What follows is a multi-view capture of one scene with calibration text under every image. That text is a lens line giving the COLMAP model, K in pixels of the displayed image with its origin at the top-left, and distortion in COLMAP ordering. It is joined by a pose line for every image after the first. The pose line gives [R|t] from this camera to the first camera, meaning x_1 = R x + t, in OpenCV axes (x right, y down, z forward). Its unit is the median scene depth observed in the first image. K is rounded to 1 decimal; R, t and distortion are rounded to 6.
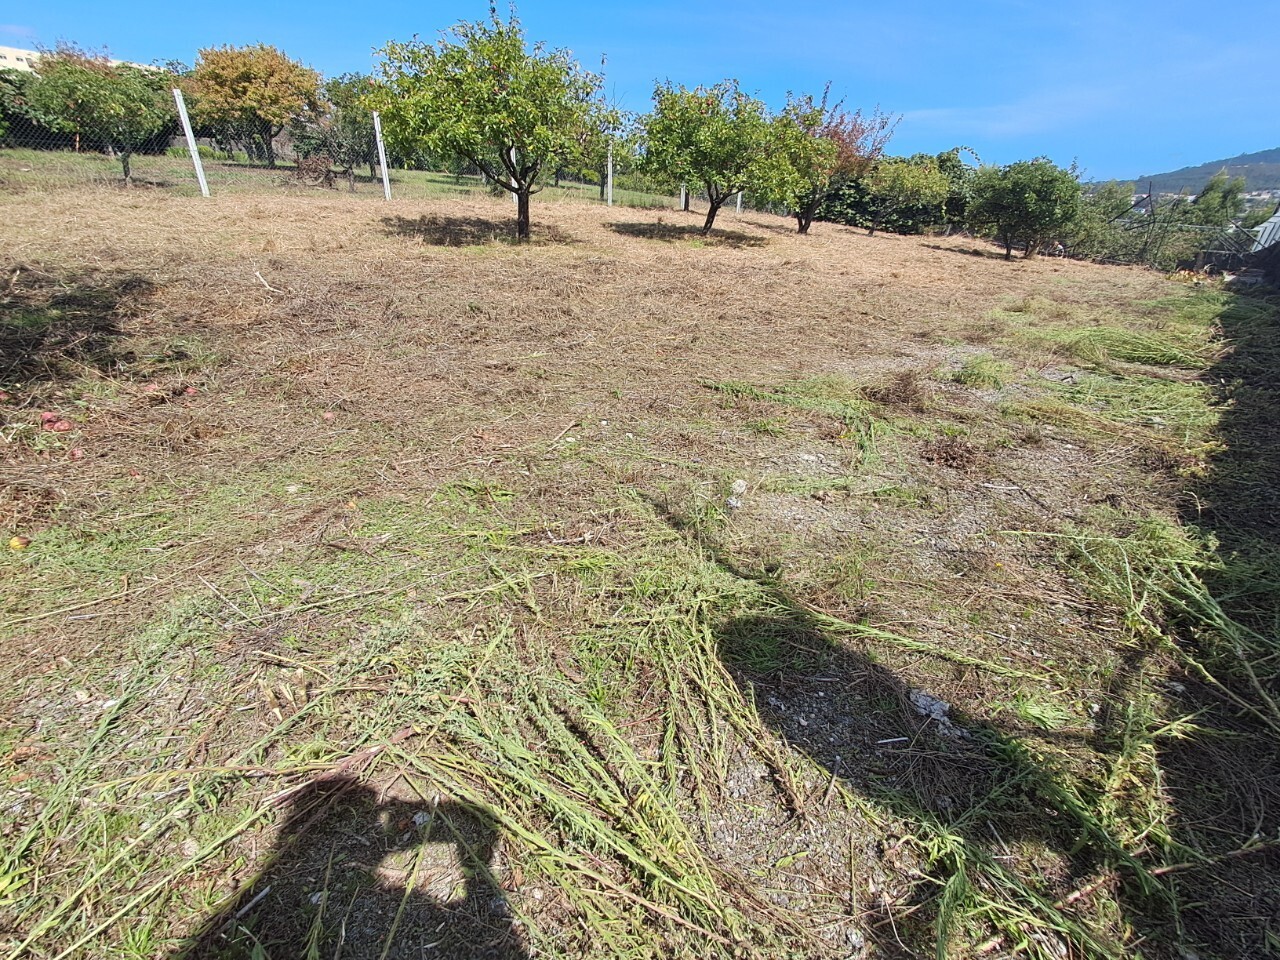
lens RADIAL K [[588.8, 0, 641.4], [0, 588.8, 477.8], [0, 0, 1]] dist [0.003787, 0.001422]
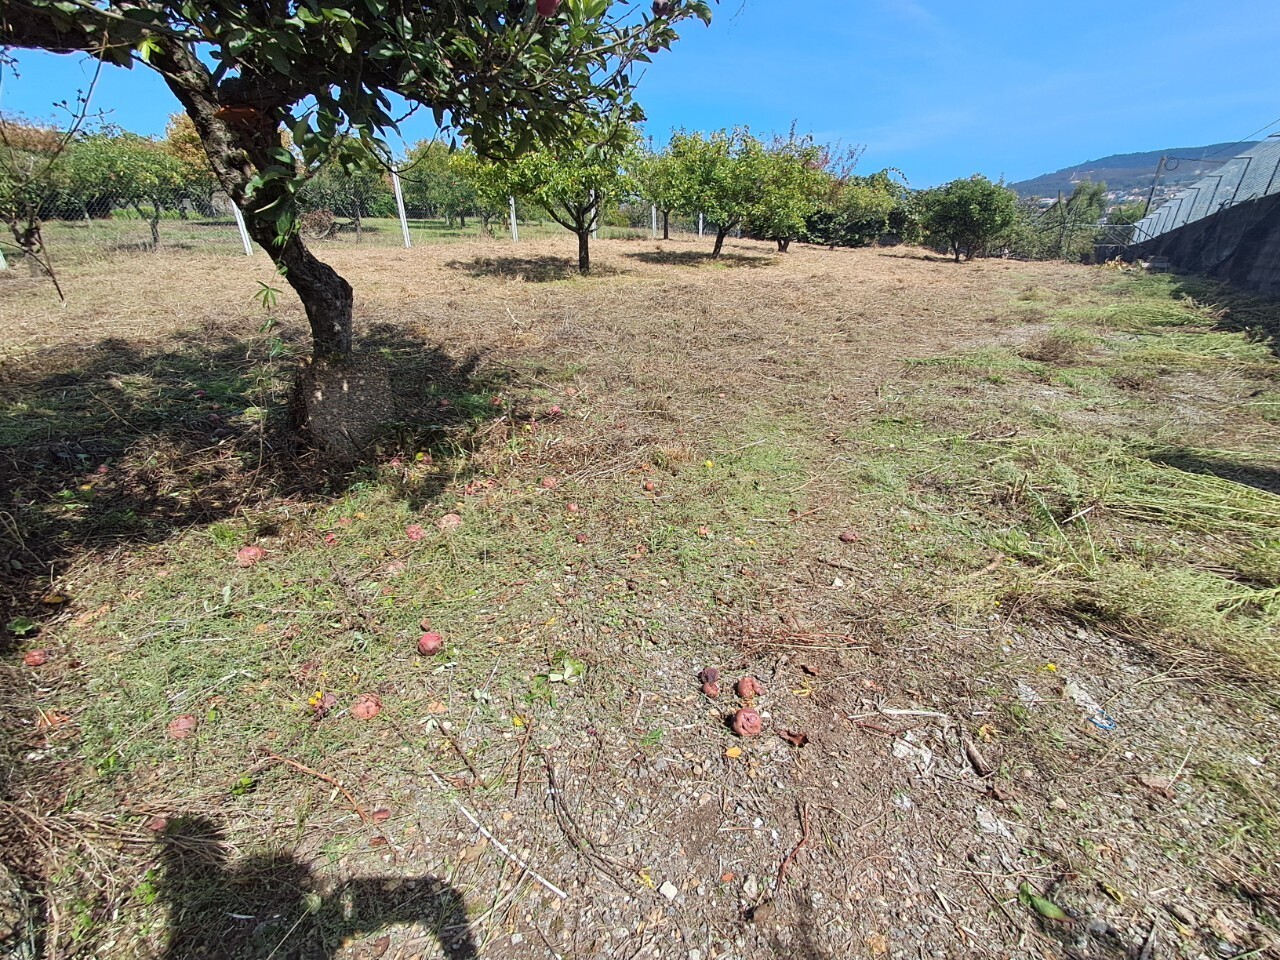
lens RADIAL K [[588.8, 0, 641.4], [0, 588.8, 477.8], [0, 0, 1]] dist [0.003787, 0.001422]
pose [[0.989304, -0.105571, 0.100655, -0.164309], [0.109717, 0.993290, -0.036565, 0.022117], [-0.096120, 0.047218, 0.994249, -0.067443]]
